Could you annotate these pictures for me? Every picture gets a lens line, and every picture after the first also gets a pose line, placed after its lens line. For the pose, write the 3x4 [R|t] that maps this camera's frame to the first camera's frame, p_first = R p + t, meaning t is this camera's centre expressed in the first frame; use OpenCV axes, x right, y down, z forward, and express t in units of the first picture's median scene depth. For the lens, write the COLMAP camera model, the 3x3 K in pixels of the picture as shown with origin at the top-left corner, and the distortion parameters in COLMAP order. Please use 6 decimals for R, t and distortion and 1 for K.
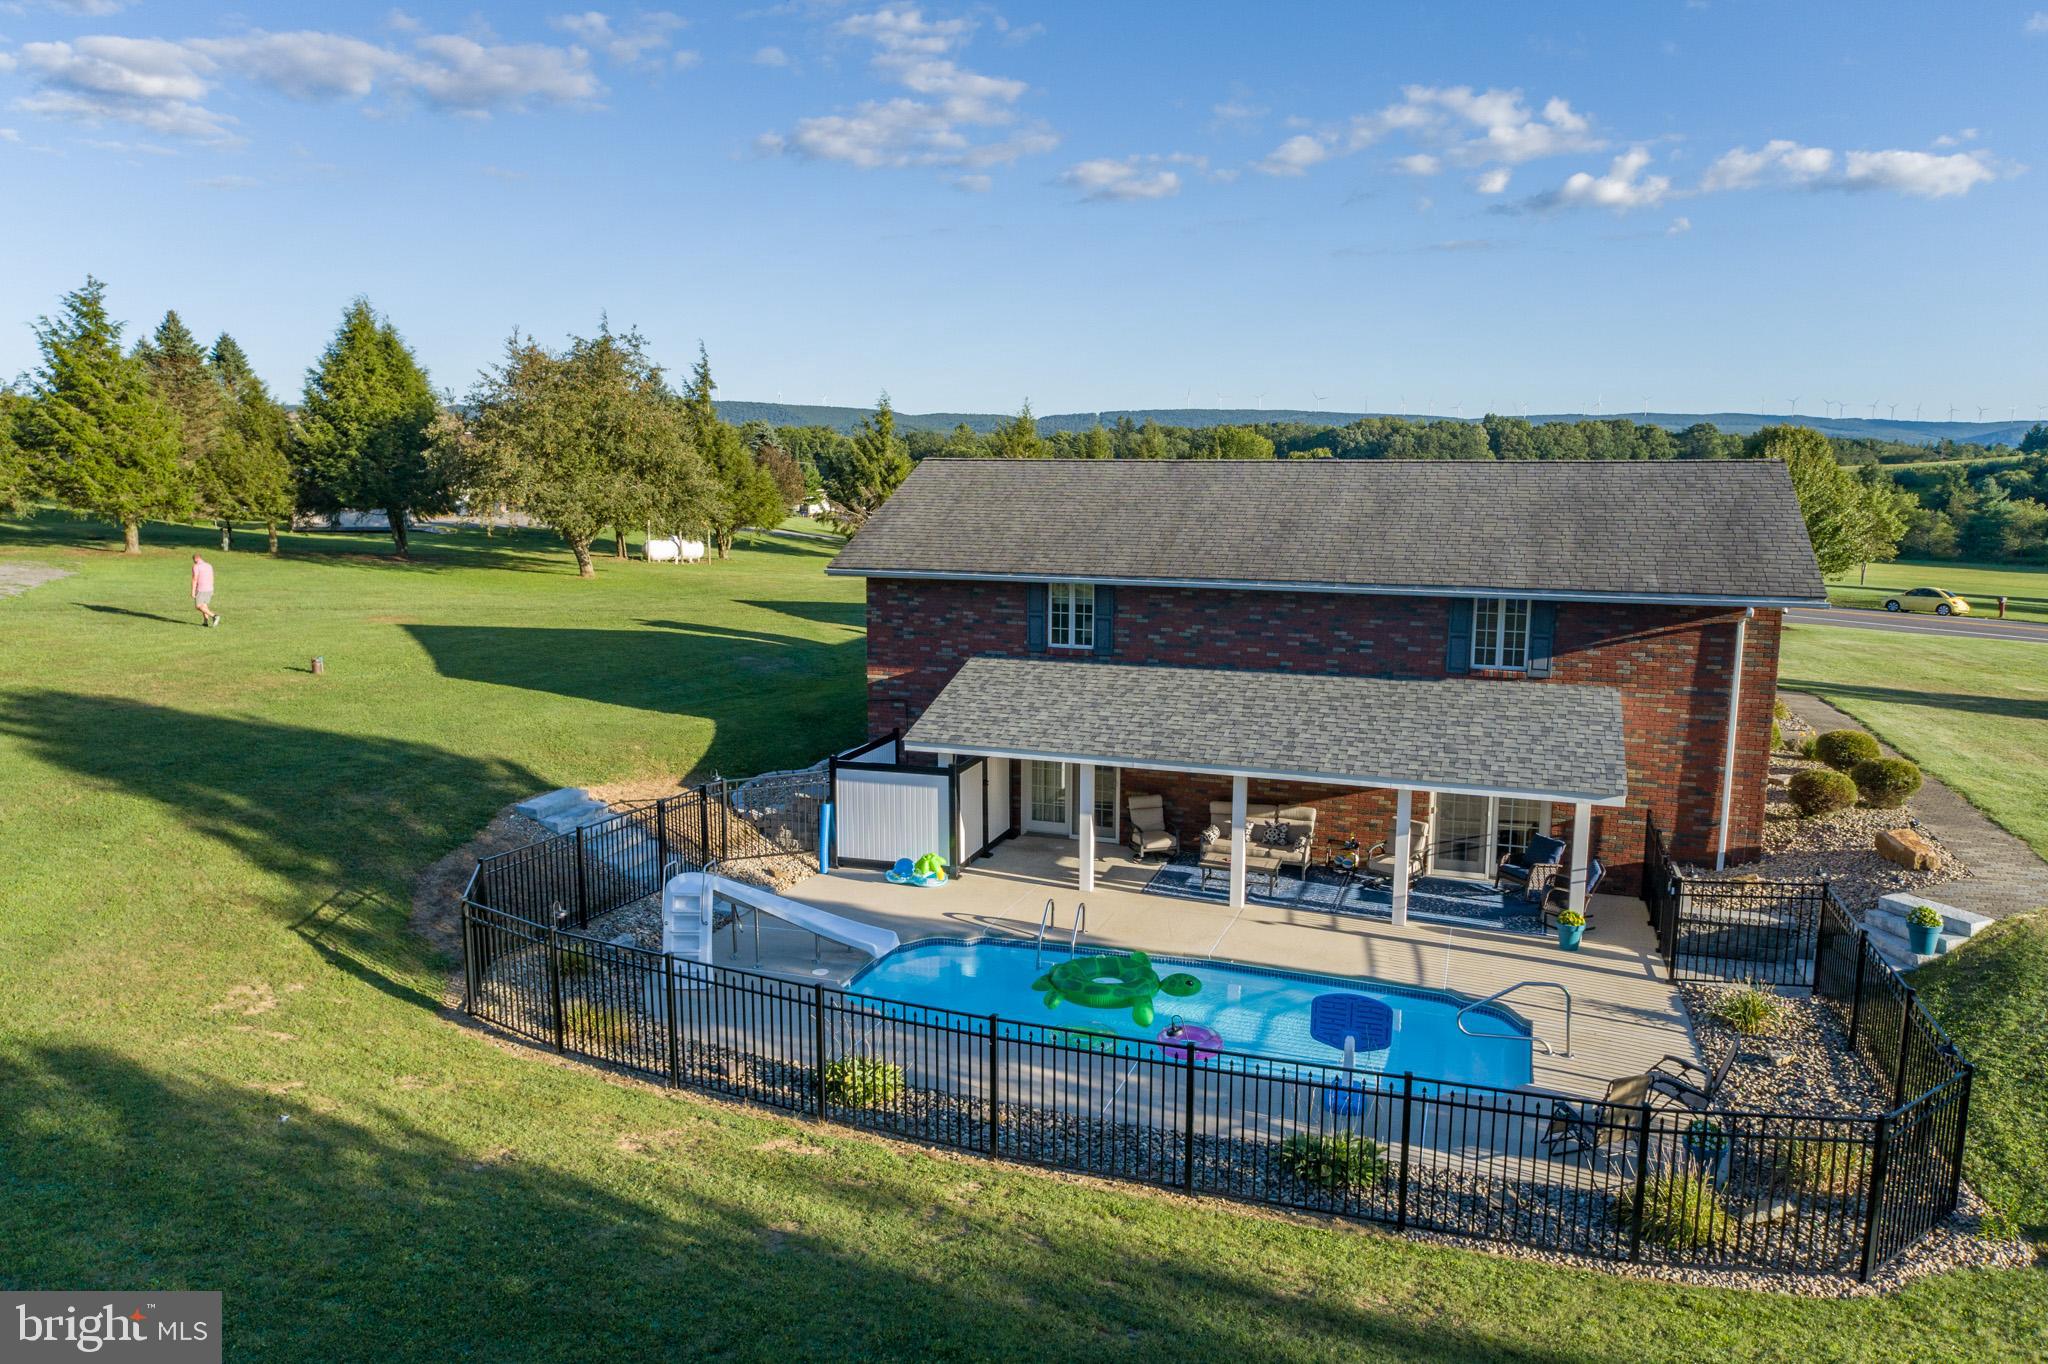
lens RADIAL K [[1388.1, 0, 1024.0], [0, 1388.1, 682.0], [0, 0, 1]] dist [-0.008806, 0.021203]
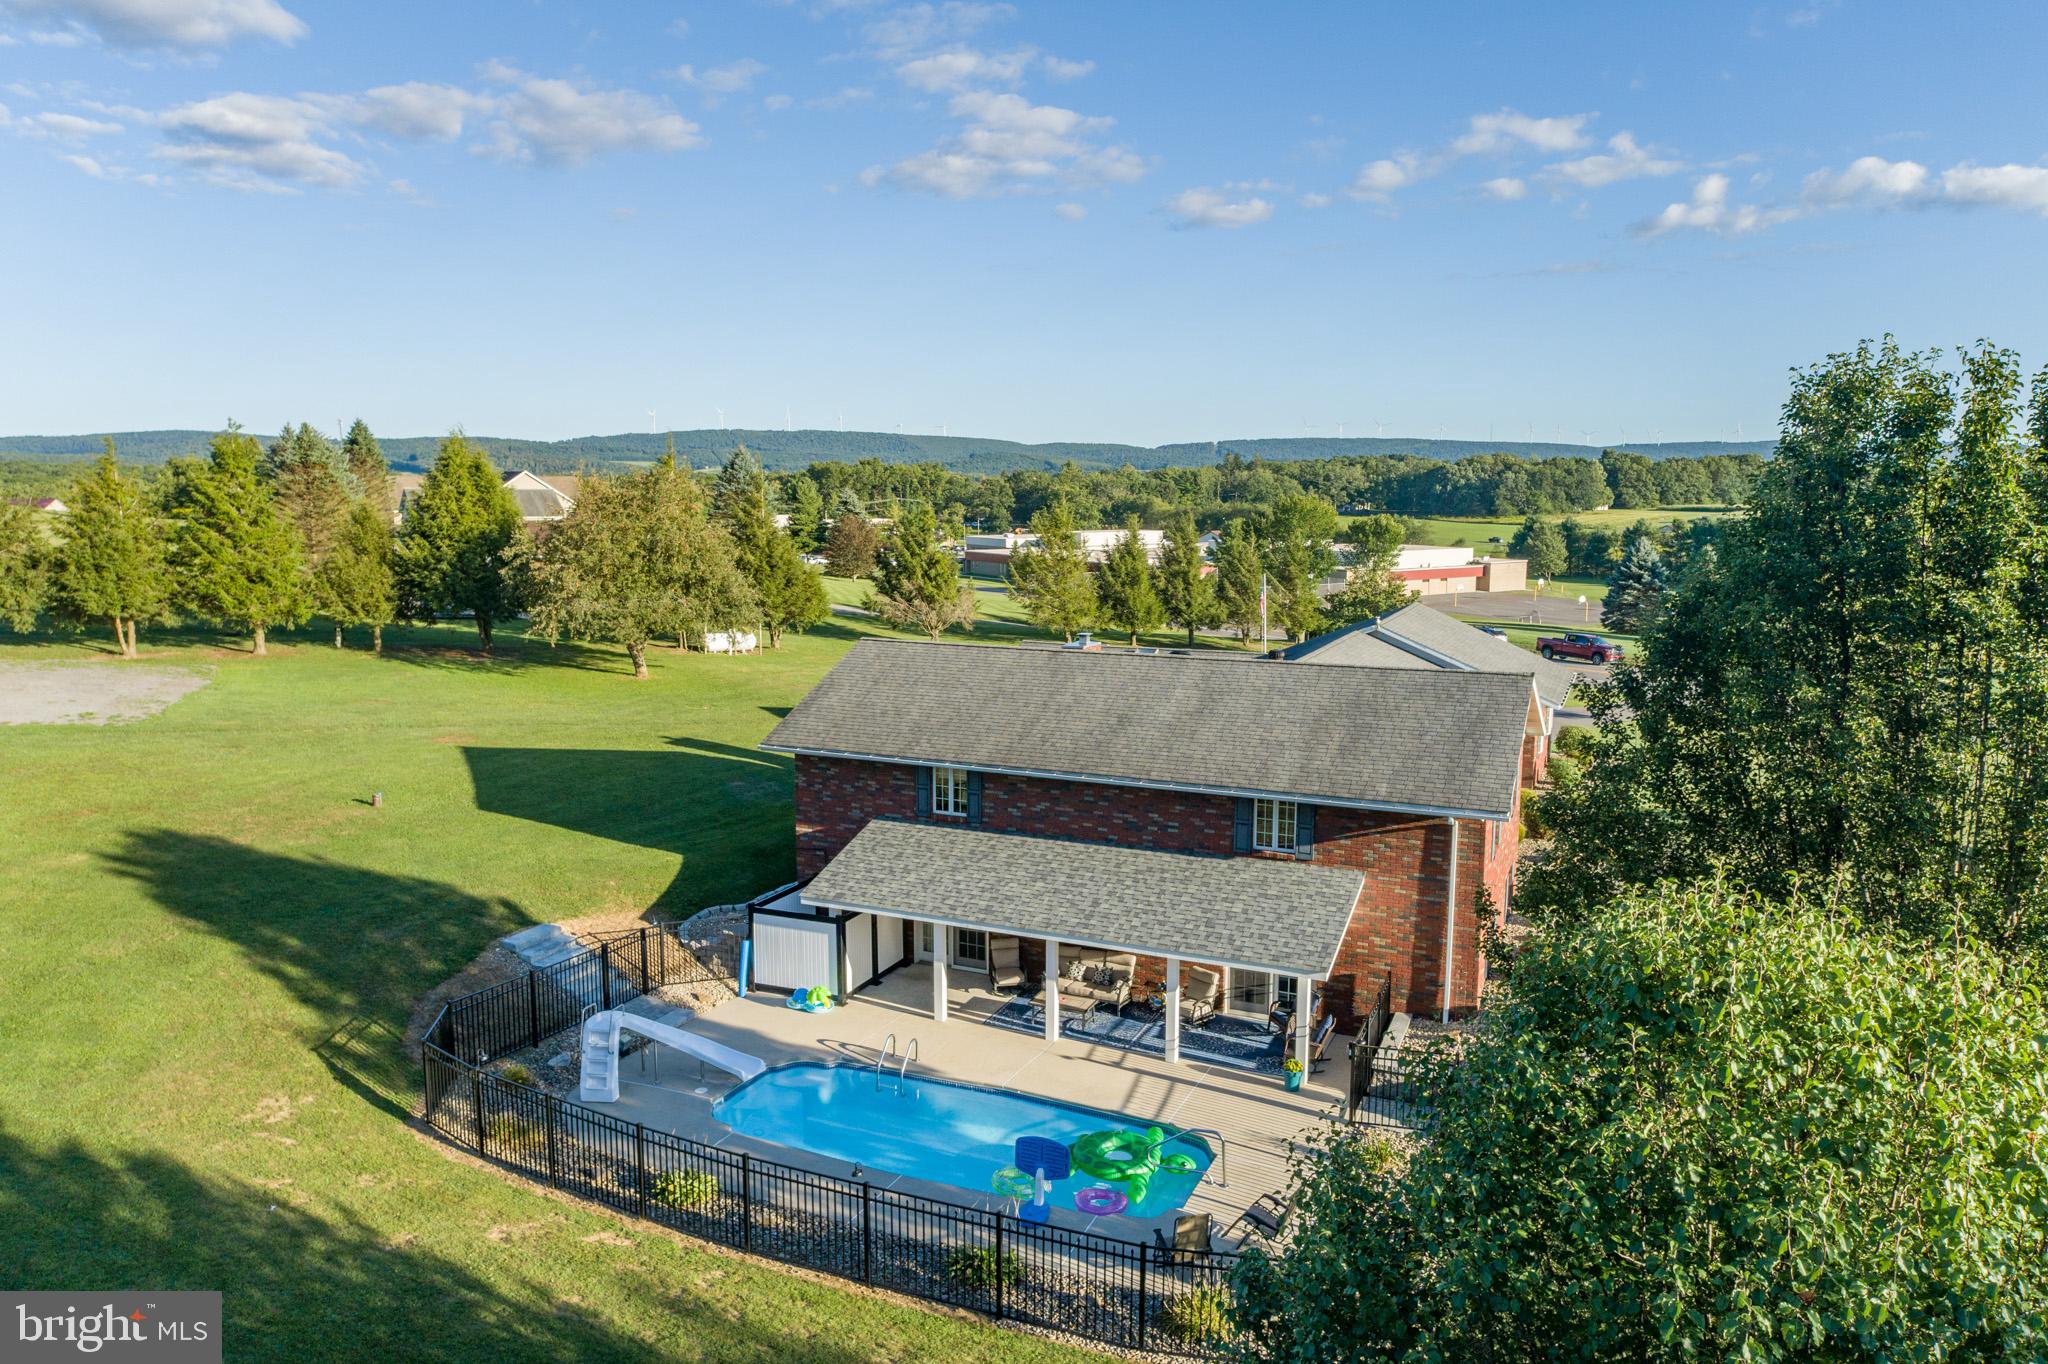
lens RADIAL K [[1388.1, 0, 1024.0], [0, 1388.1, 682.0], [0, 0, 1]] dist [-0.008806, 0.021203]
pose [[0.996484, 0.011535, -0.082982, 0.214263], [-0.013190, 0.999724, -0.019417, -0.127937], [0.082735, 0.020444, 0.996362, -0.240393]]
